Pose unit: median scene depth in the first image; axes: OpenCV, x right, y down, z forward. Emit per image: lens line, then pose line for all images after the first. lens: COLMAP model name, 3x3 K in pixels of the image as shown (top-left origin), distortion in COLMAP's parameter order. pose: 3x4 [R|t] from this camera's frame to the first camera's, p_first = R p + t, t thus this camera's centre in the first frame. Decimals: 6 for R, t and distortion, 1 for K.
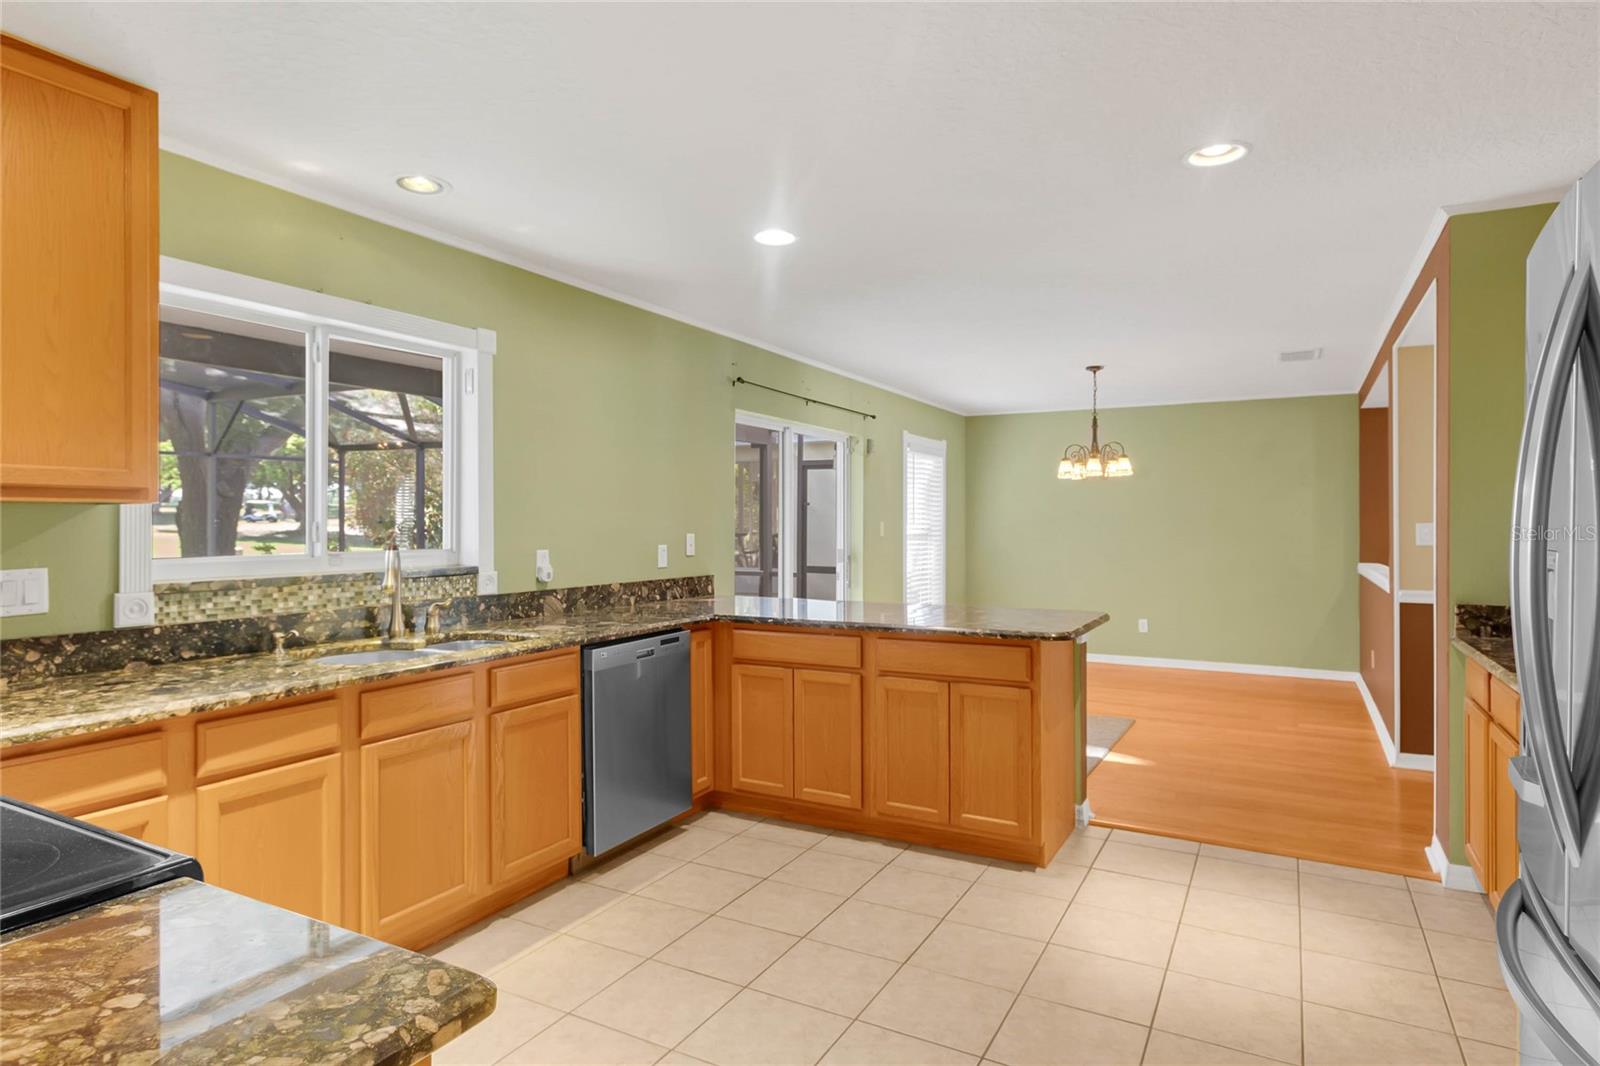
lens RADIAL K [[854.4, 0, 800.0], [0, 854.4, 533.0], [0, 0, 1]] dist [0.001142, 0.000045]
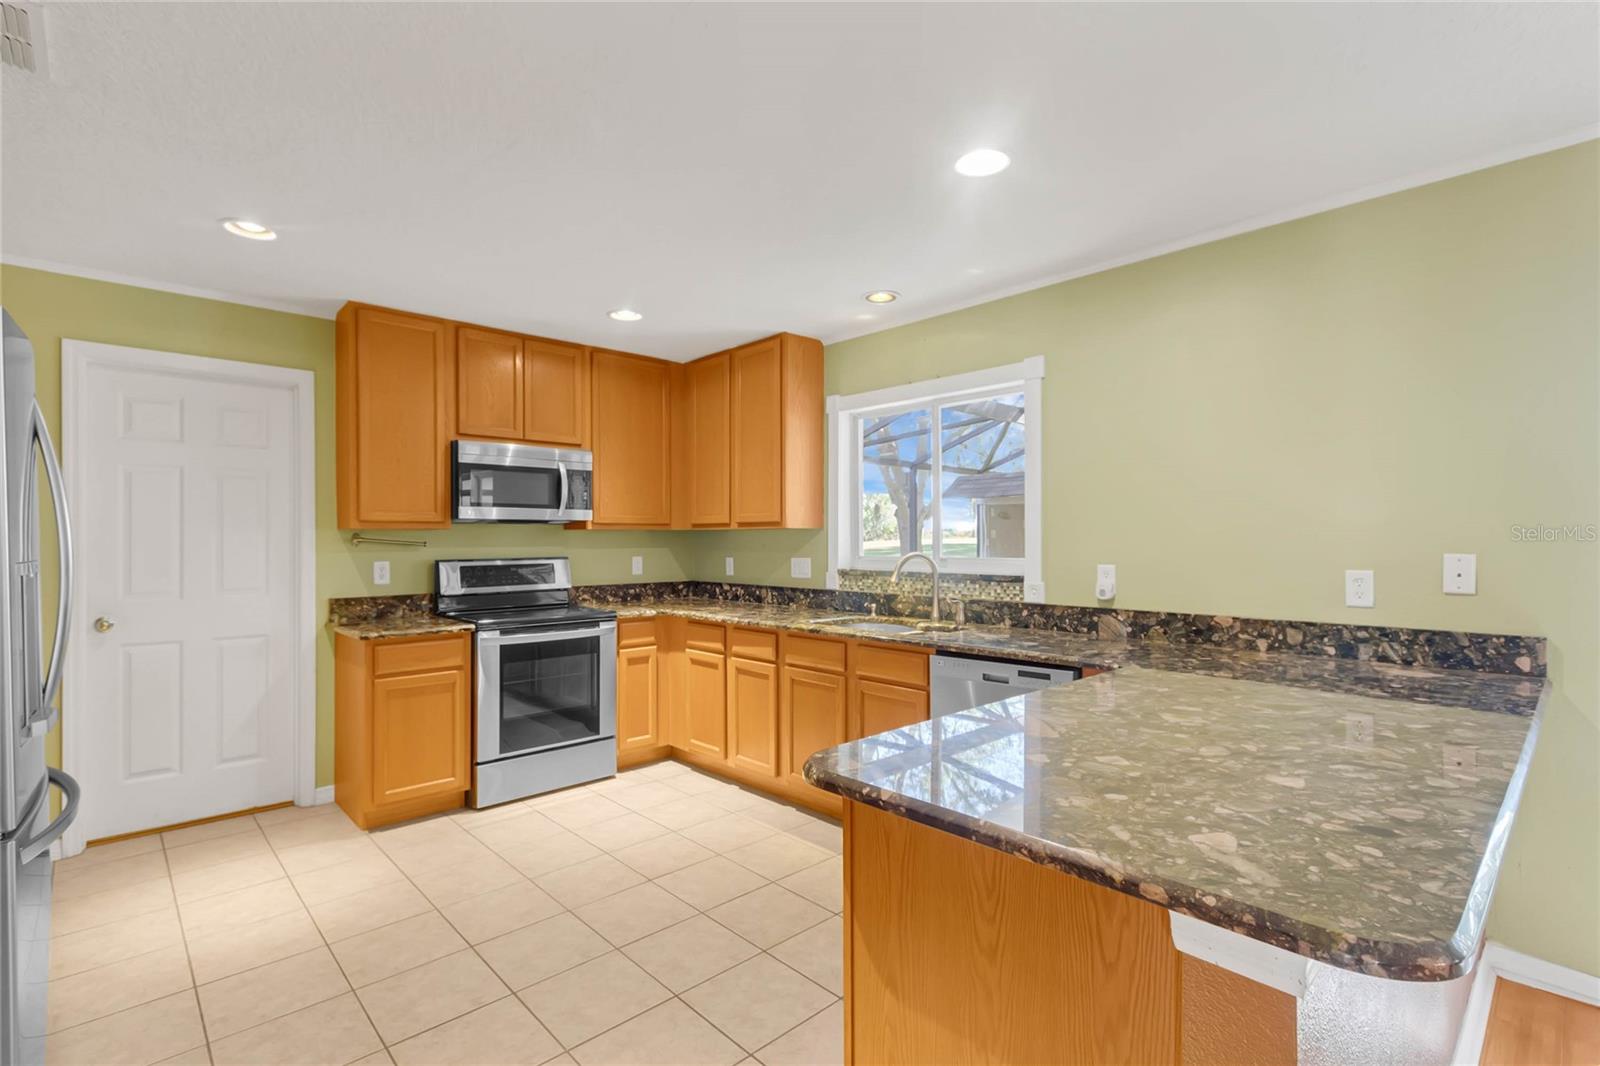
lens RADIAL K [[745.1, 0, 799.3], [0, 745.1, 543.6], [0, 0, 1]] dist [0.003002, 0.000242]
pose [[-0.300149, 0.005900, -0.953874, 0.579745], [-0.009511, 0.999913, 0.009178, -0.007791], [0.953845, 0.011827, -0.300067, 0.936156]]
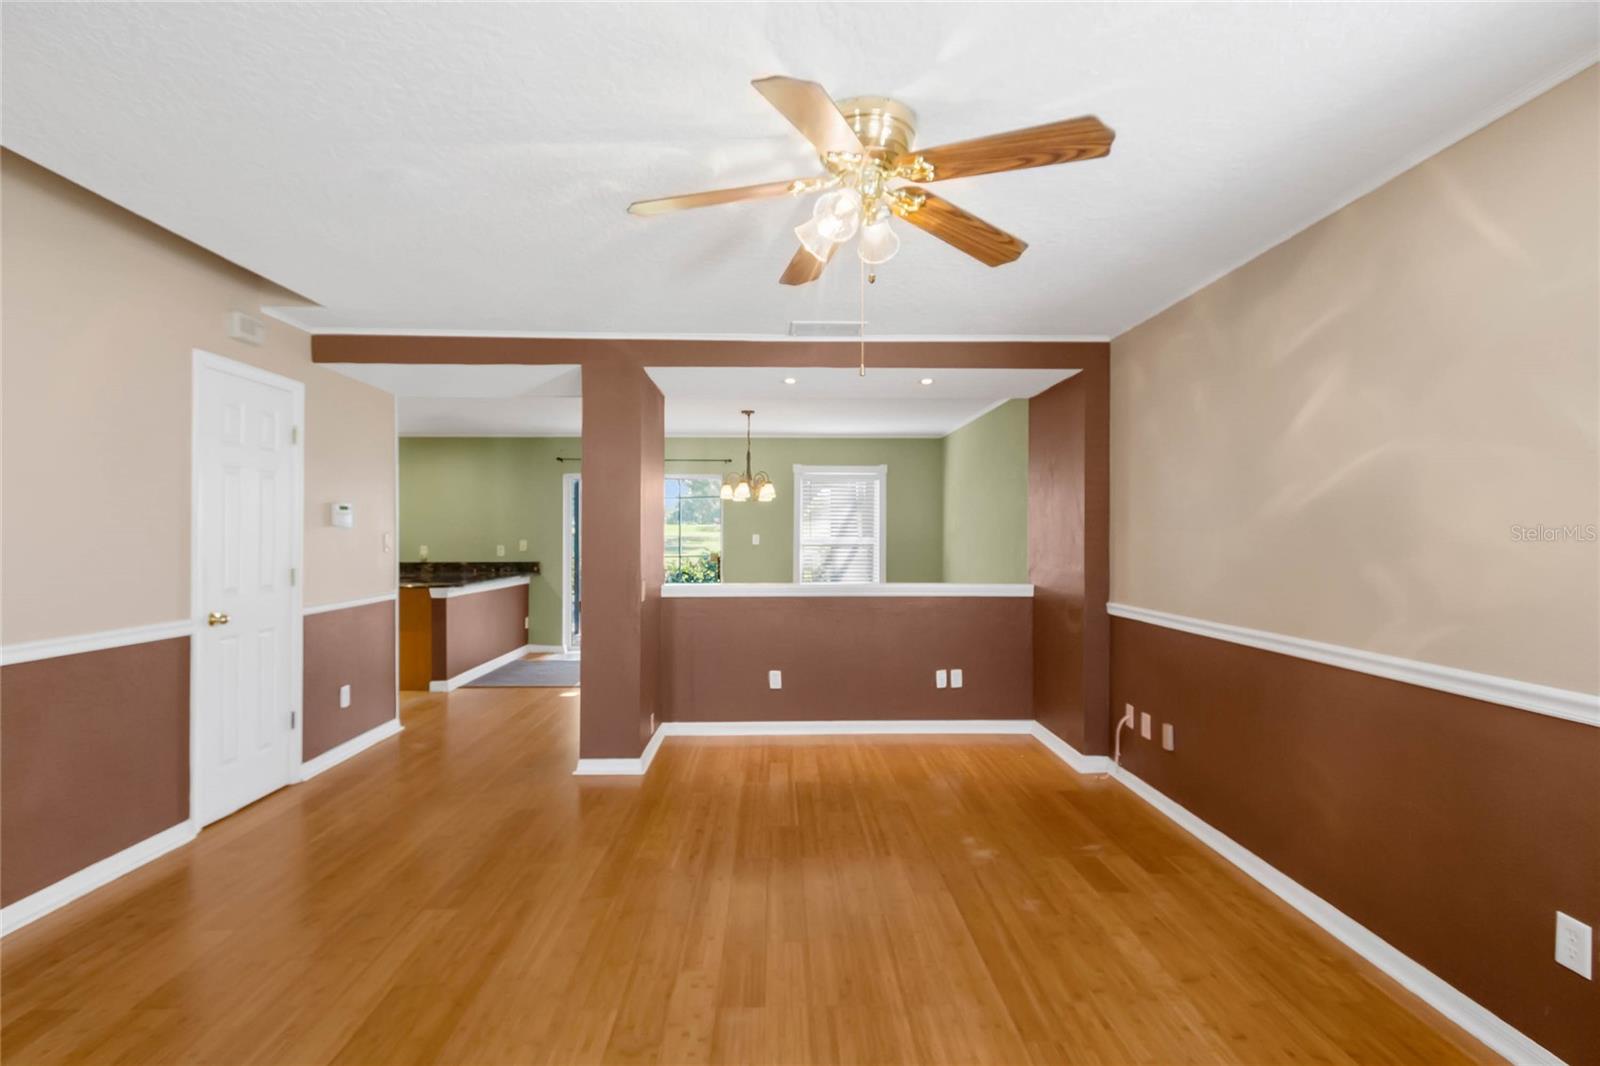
lens RADIAL K [[761.3, 0, 800.0], [0, 761.3, 533.0], [0, 0, 1]] dist [0.001635, 0.000388]
pose [[0.511500, 0.003629, -0.859276, 2.196208], [-0.008837, 0.999960, -0.001037, -0.026351], [0.859238, 0.008124, 0.511512, 0.816673]]
